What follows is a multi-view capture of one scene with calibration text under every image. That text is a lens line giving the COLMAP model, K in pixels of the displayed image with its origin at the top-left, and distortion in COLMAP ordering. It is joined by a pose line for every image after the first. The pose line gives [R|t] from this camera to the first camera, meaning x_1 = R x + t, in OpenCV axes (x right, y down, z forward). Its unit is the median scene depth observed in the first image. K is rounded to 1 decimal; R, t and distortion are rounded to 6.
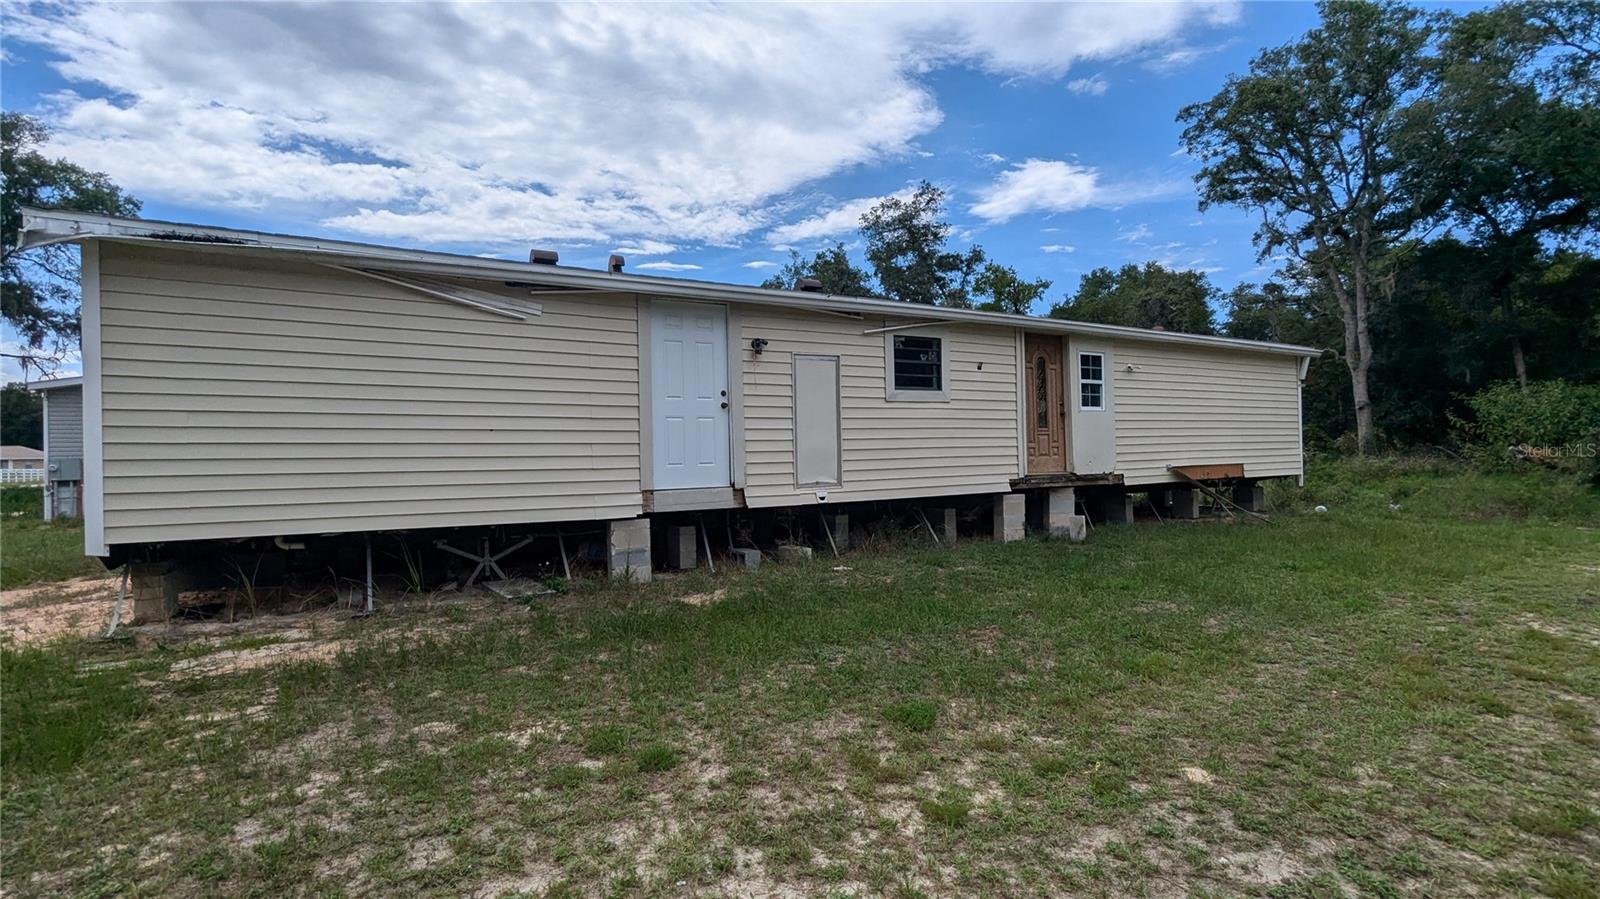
lens RADIAL K [[760.2, 0, 800.0], [0, 760.2, 449.5], [0, 0, 1]] dist [-0.007323, -0.000434]
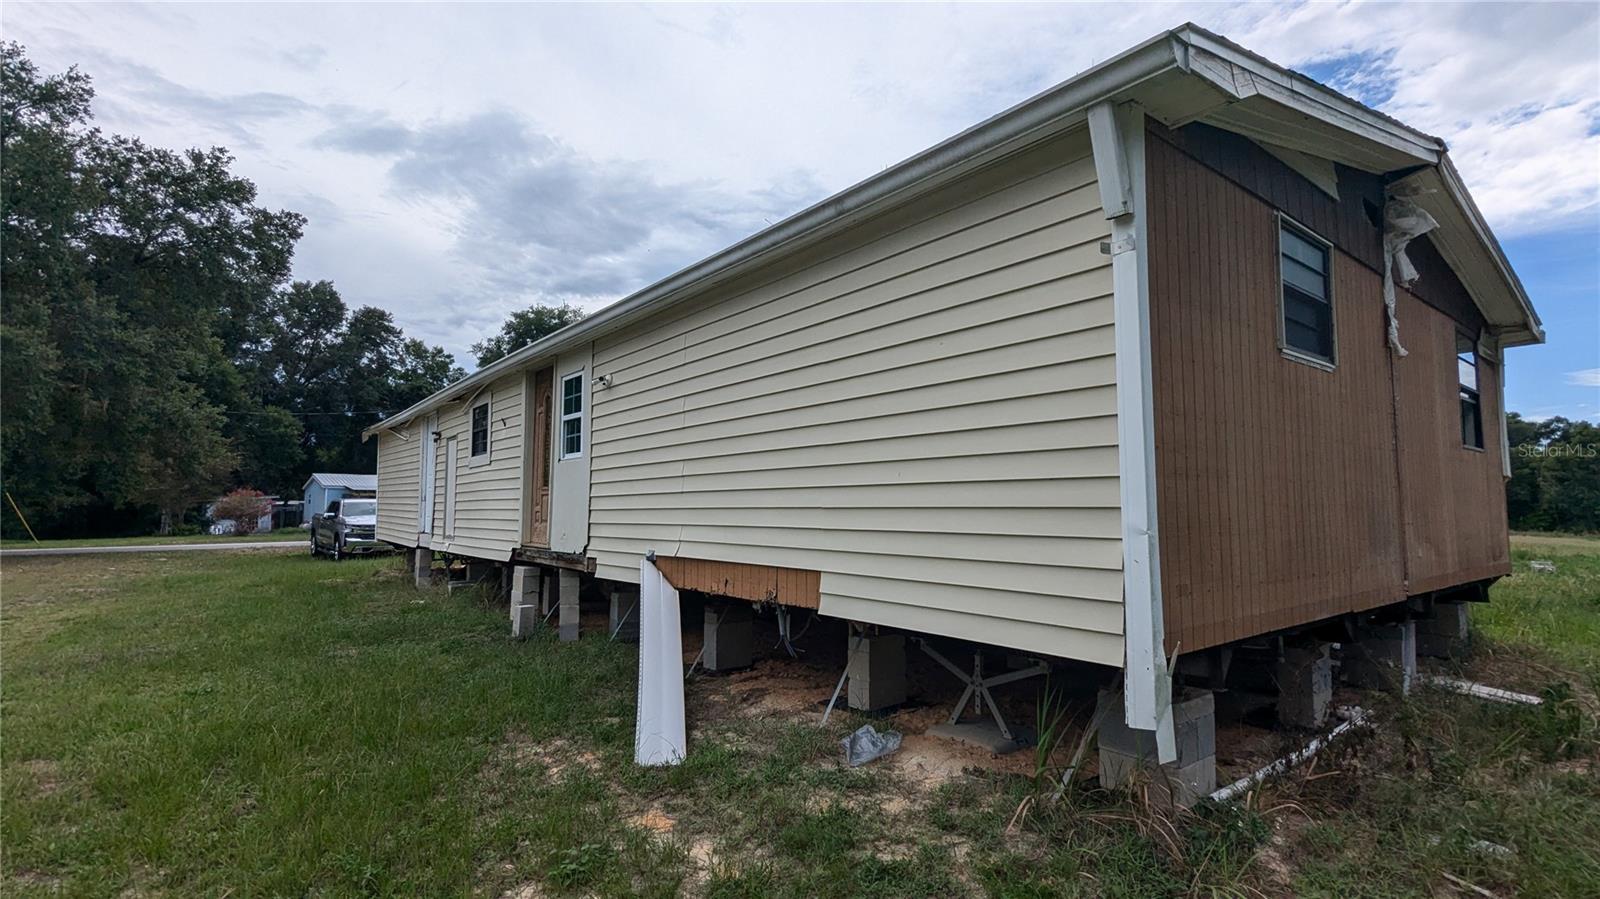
lens RADIAL K [[760.2, 0, 800.0], [0, 760.2, 449.5], [0, 0, 1]] dist [-0.007323, -0.000434]
pose [[0.126869, -0.055619, -0.990359, 1.086671], [0.004068, 0.998447, -0.055552, -0.020636], [0.991911, 0.003019, 0.126898, 1.117185]]
